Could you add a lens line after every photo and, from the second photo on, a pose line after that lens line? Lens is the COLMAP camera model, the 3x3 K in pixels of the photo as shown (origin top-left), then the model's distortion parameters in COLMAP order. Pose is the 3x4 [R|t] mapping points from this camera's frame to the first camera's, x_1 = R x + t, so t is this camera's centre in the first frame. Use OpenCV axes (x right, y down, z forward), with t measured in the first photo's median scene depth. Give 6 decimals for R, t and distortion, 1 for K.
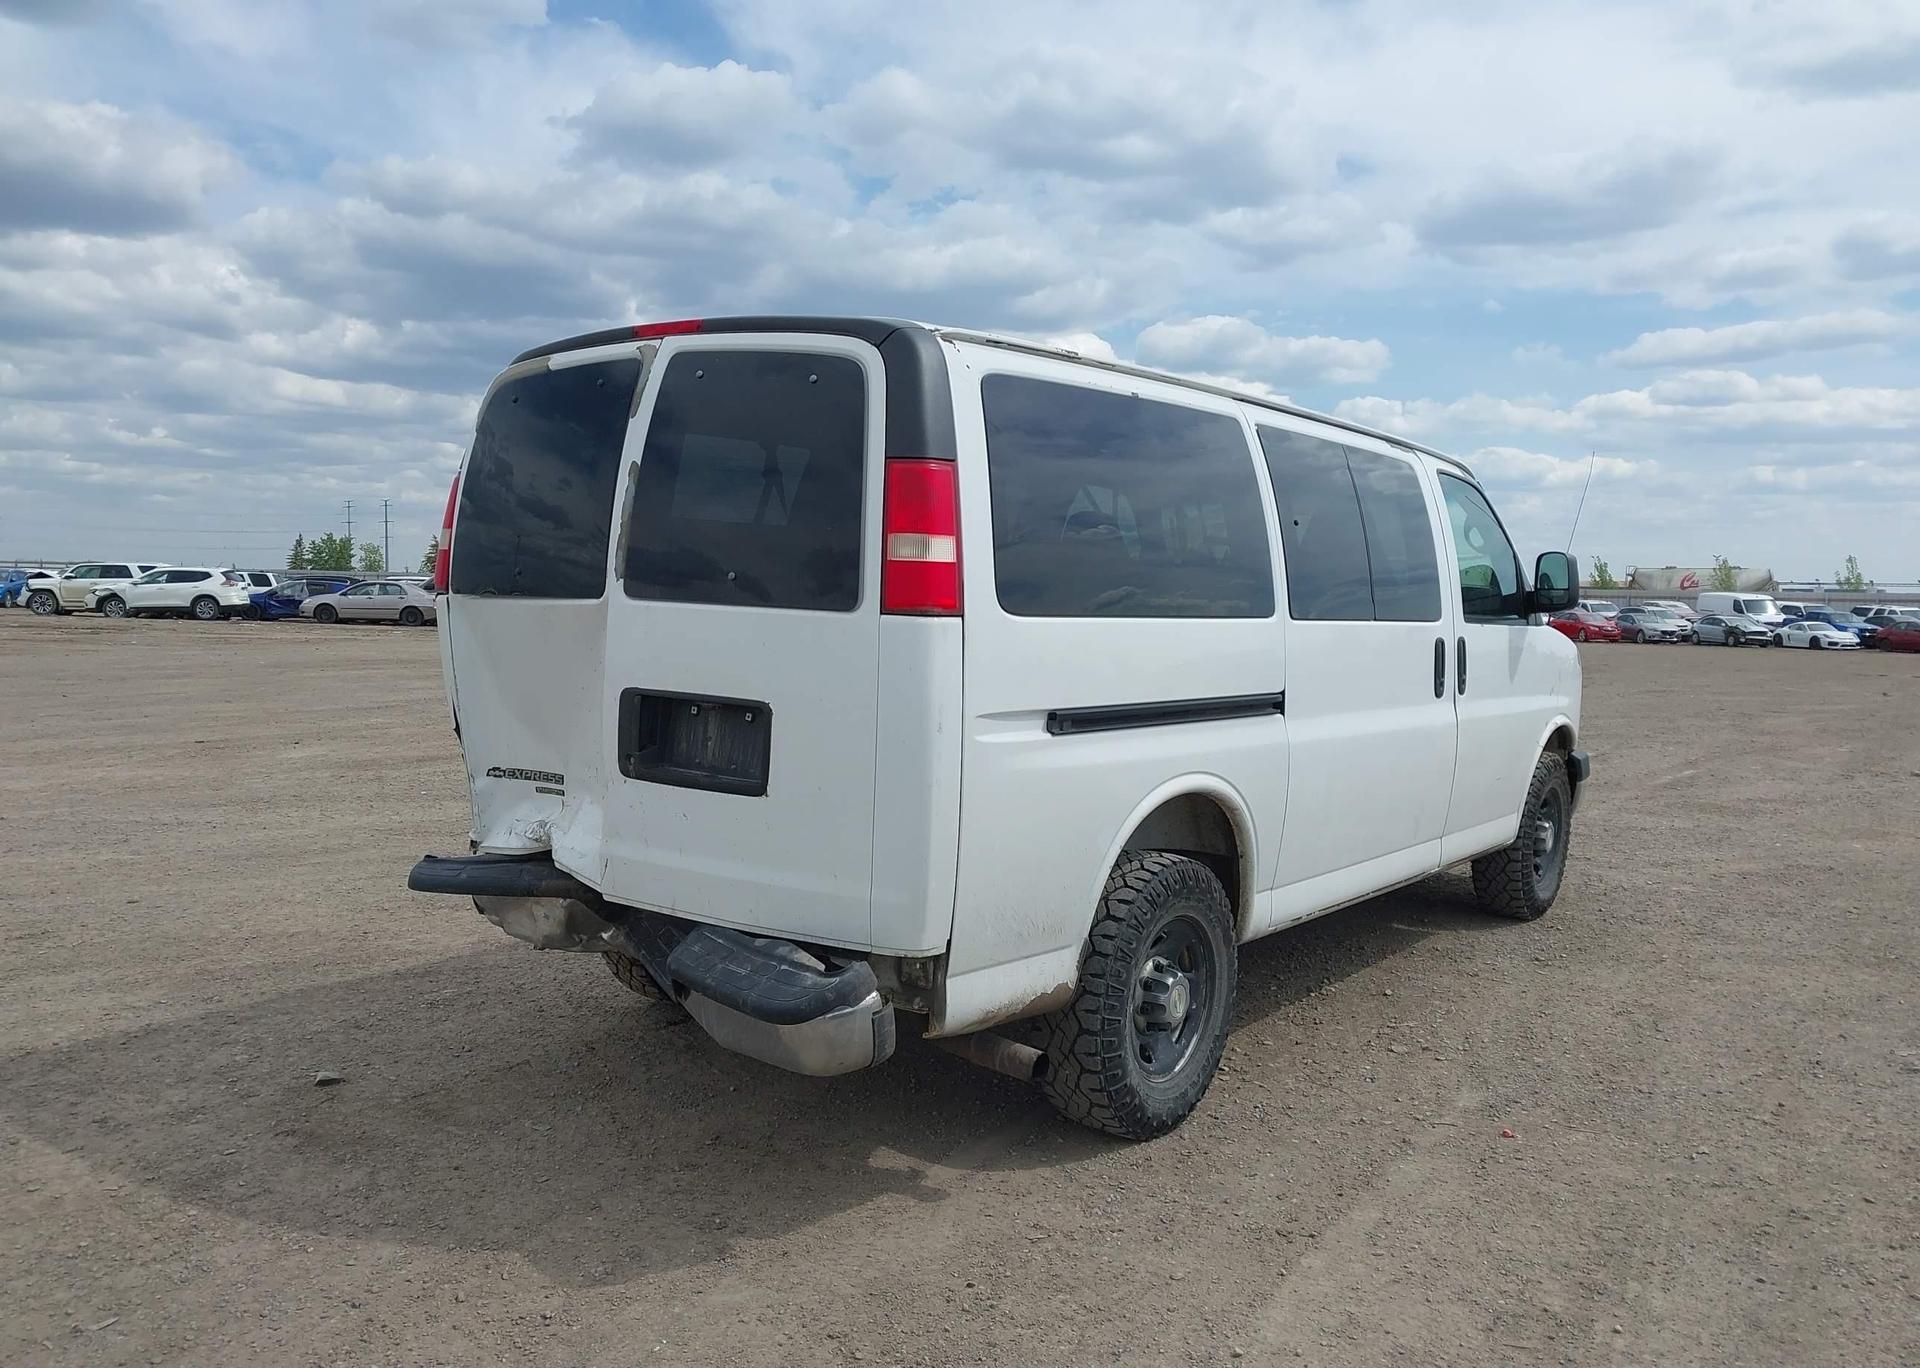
lens RADIAL K [[1530.2, 0, 944.6], [0, 1530.2, 676.6], [0, 0, 1]] dist [0.038351, -0.031148]
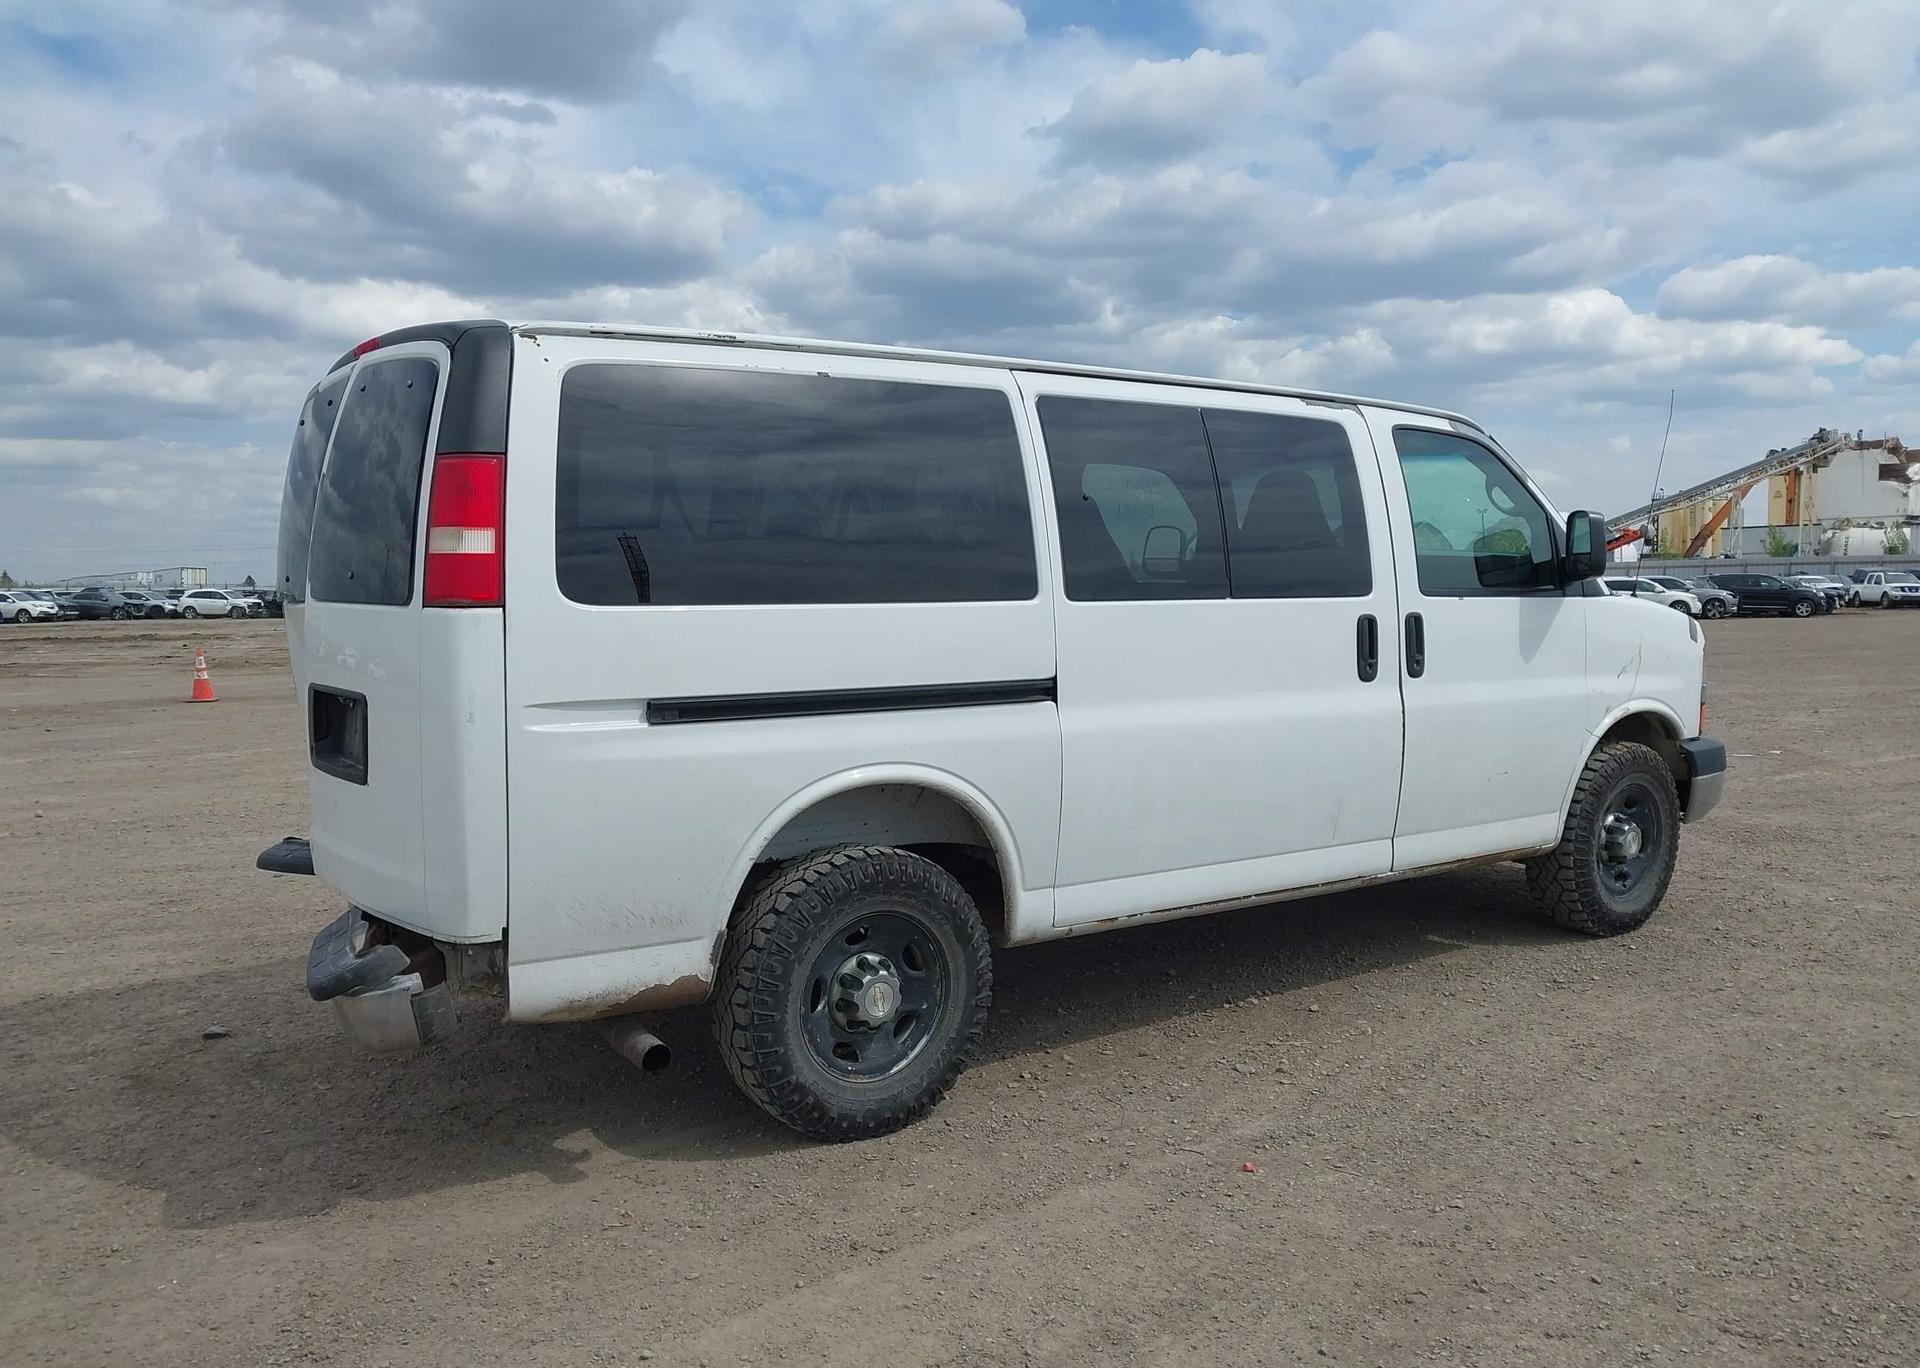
lens RADIAL K [[1530.2, 0, 935.8], [0, 1530.2, 690.8], [0, 0, 1]] dist [0.038351, -0.031148]
pose [[0.951276, -0.012359, -0.308092, 0.483933], [0.016239, 0.999818, 0.010035, 0.008244], [0.307911, -0.014550, 0.951304, 0.098183]]
